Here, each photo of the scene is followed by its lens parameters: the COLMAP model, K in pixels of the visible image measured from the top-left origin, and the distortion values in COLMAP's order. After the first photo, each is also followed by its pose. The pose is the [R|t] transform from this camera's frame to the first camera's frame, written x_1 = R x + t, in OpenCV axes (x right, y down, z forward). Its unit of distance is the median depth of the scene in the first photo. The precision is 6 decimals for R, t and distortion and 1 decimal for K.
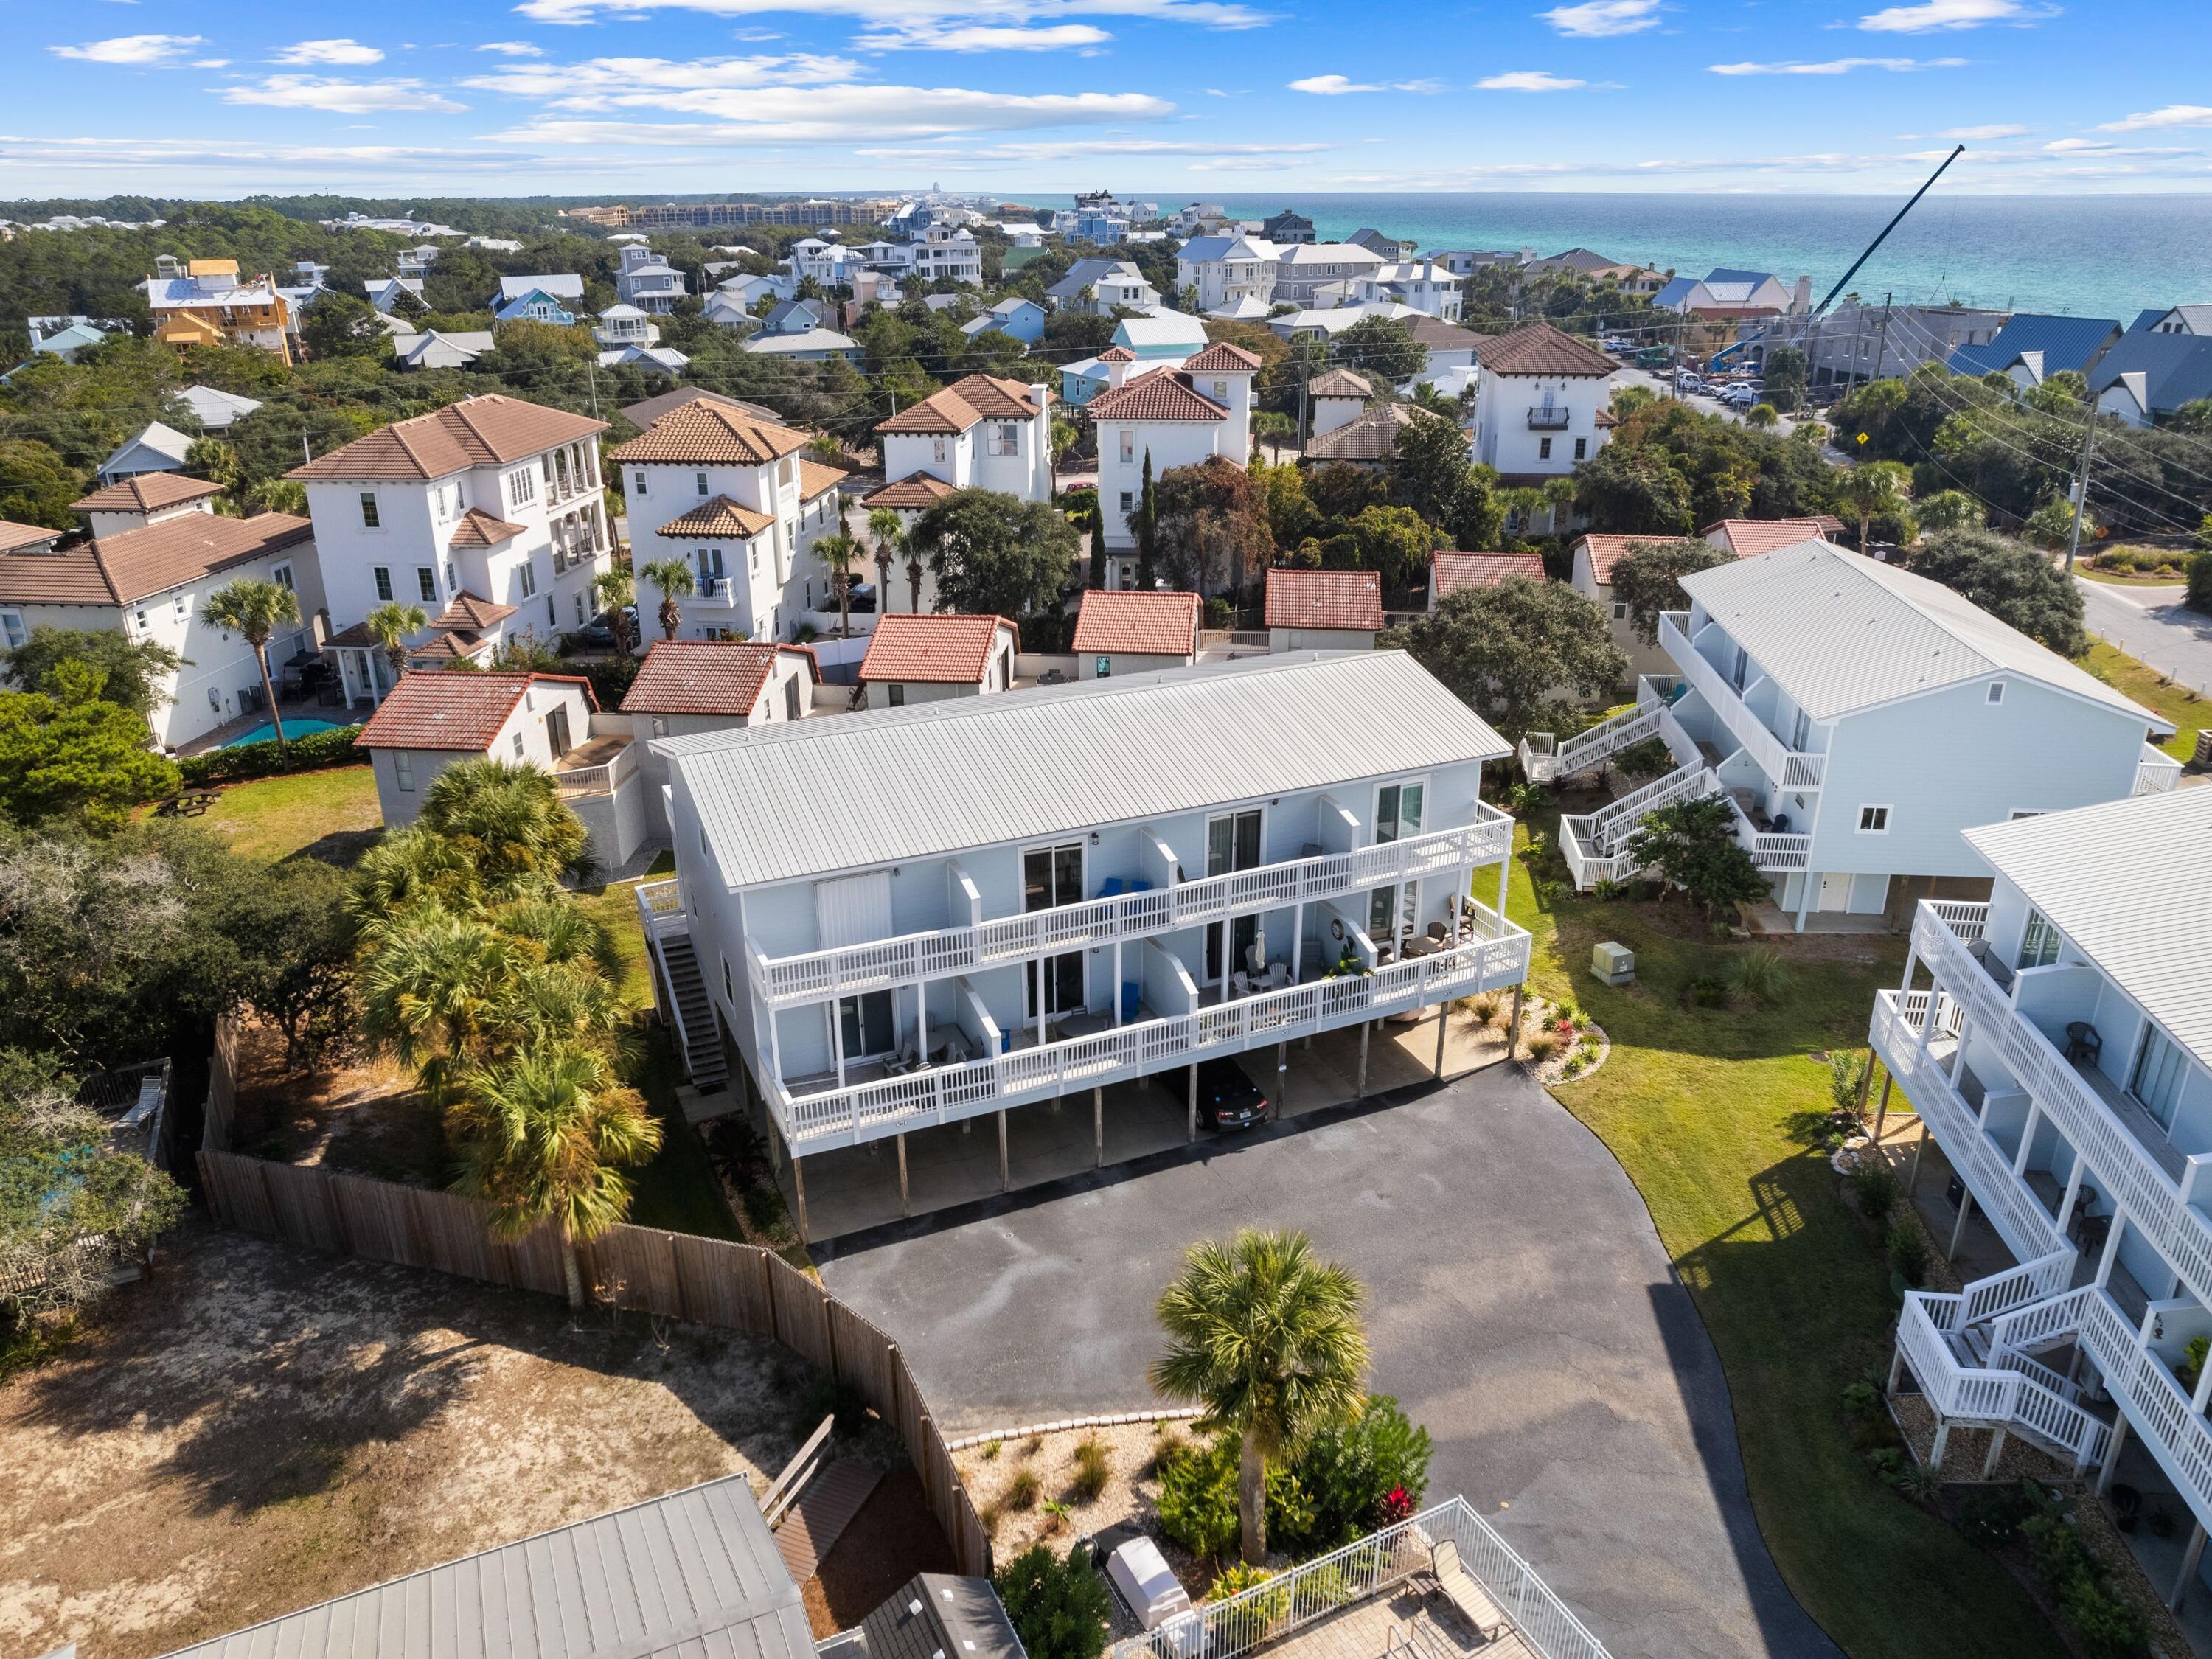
lens RADIAL K [[1391.8, 0, 1106.0], [0, 1391.8, 829.5], [0, 0, 1]] dist [-0.004490, -0.003845]
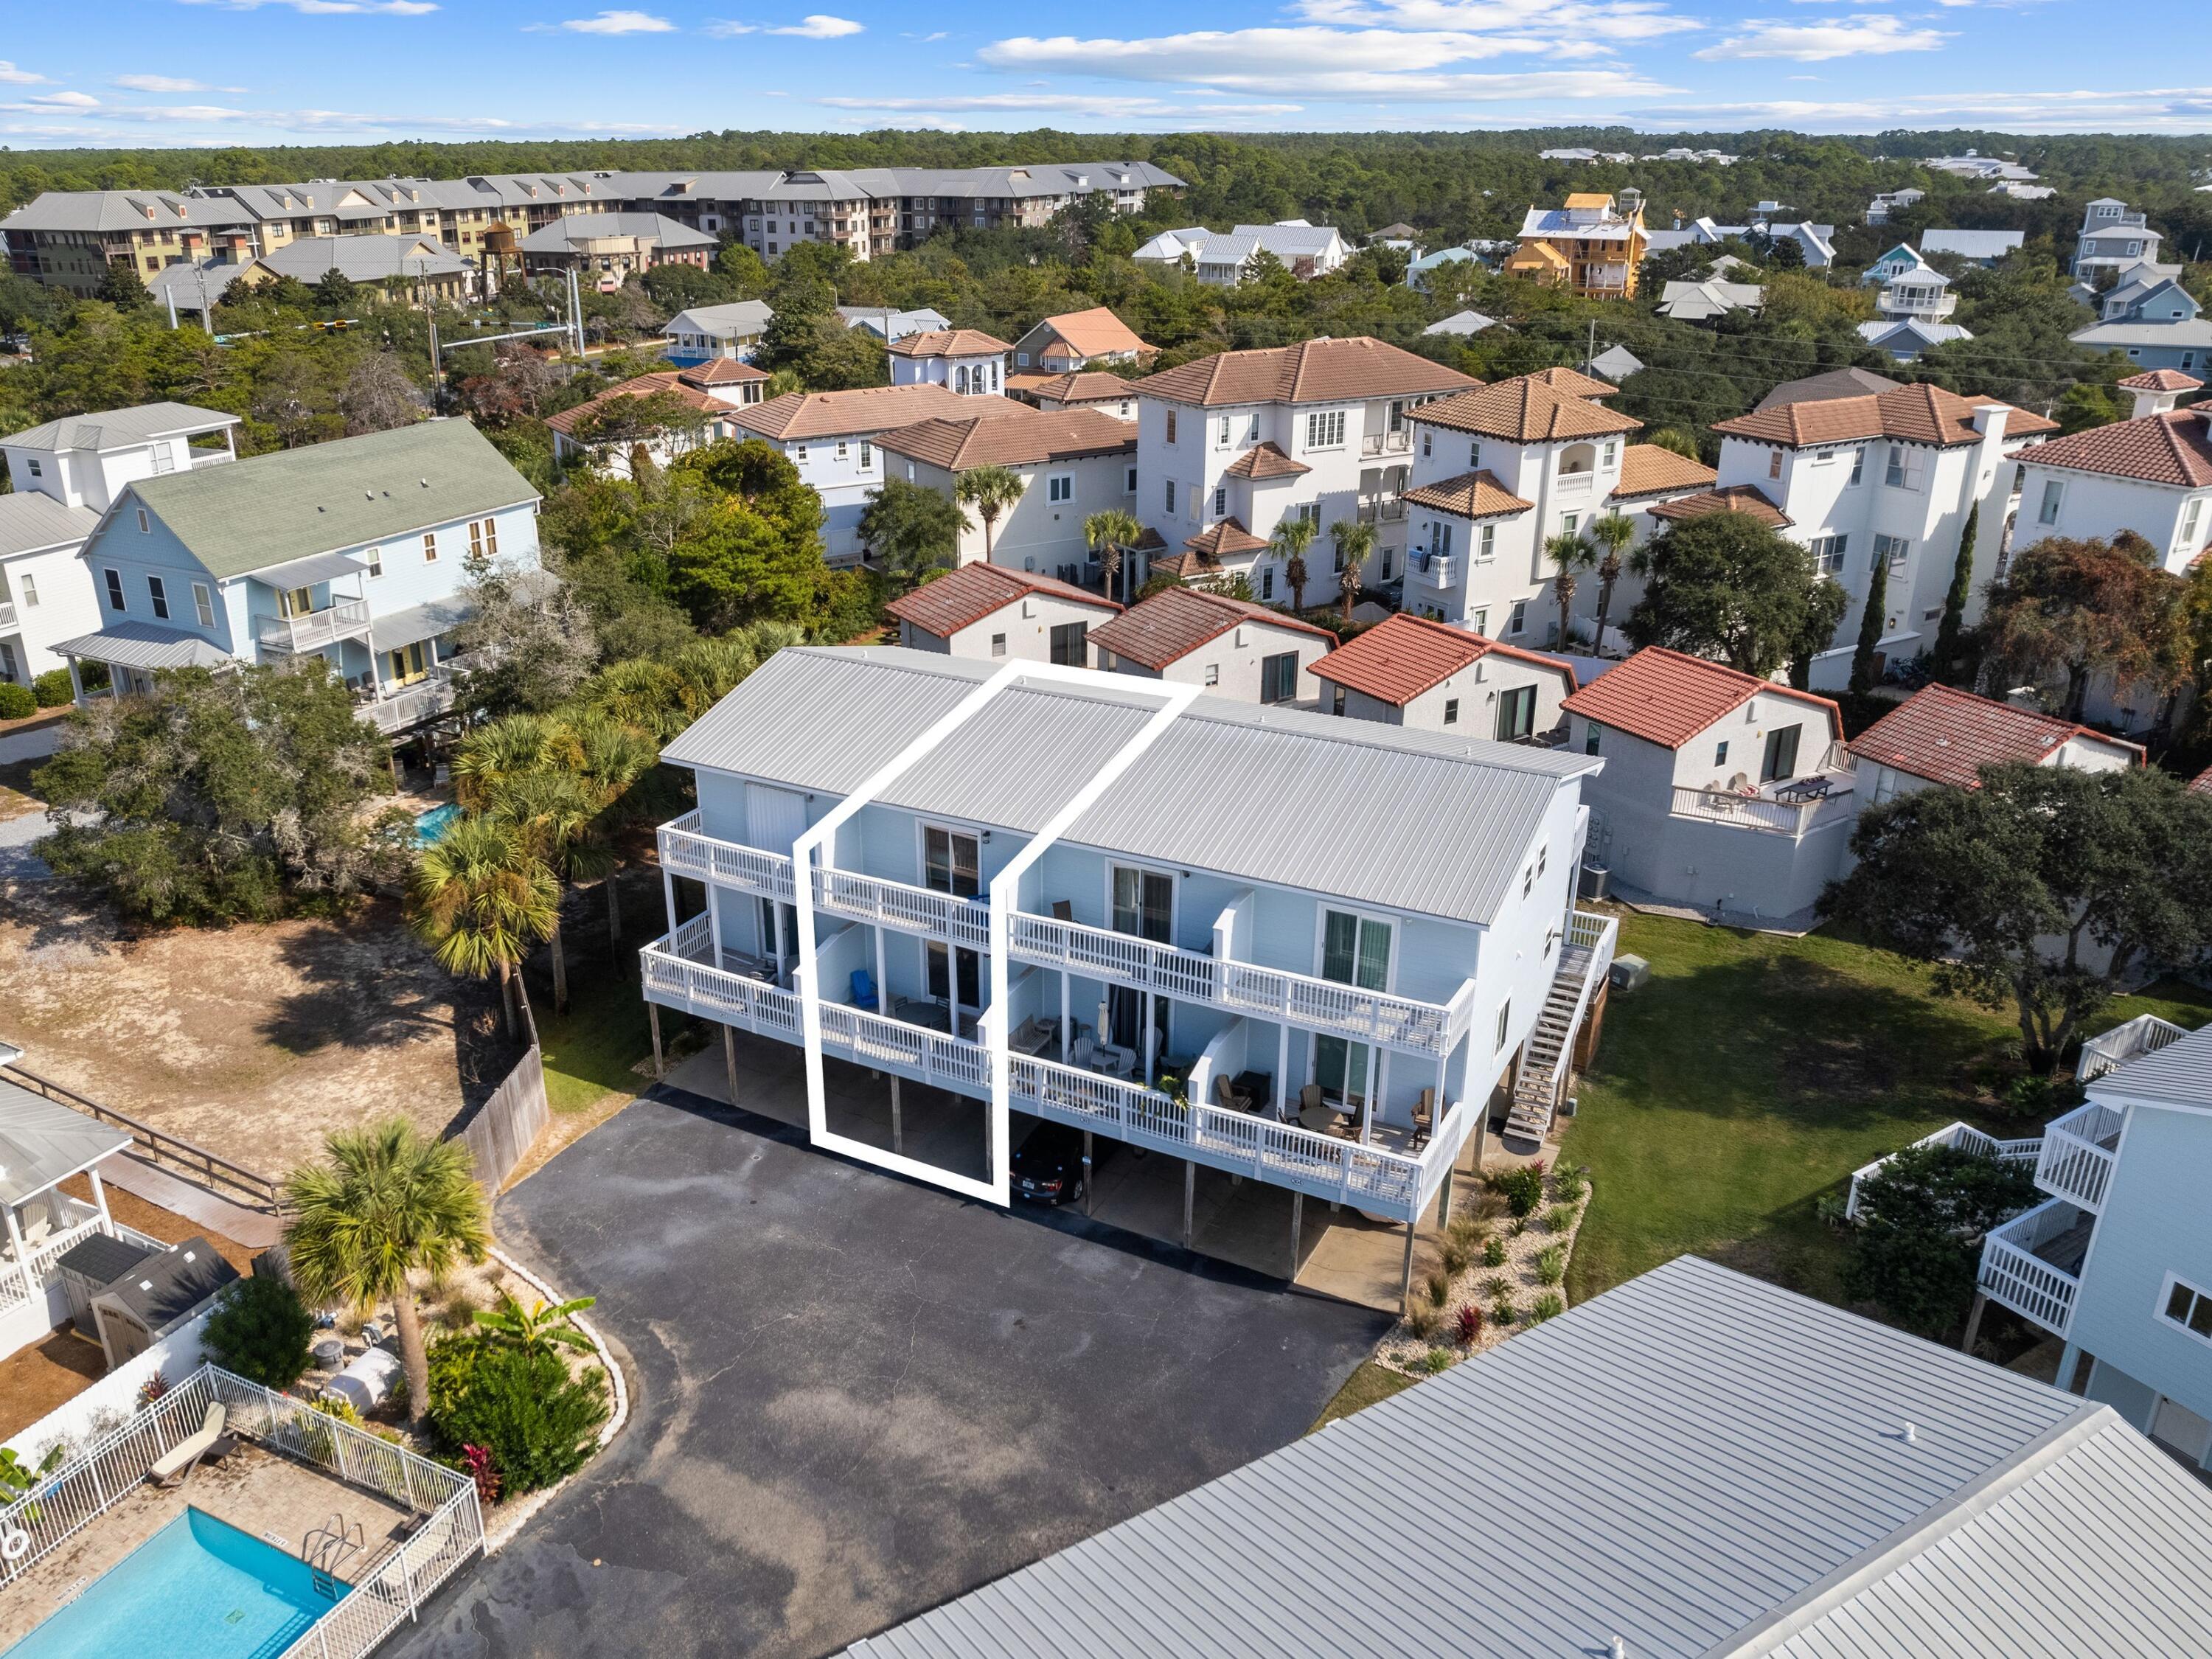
lens RADIAL K [[1638.4, 0, 1100.1], [0, 1638.4, 819.4], [0, 0, 1]] dist [-0.082580, 0.091194]
pose [[0.654803, 0.305400, -0.691350, 0.358387], [-0.322128, 0.940254, 0.110253, -0.066272], [0.683716, 0.150508, 0.714059, 0.120482]]
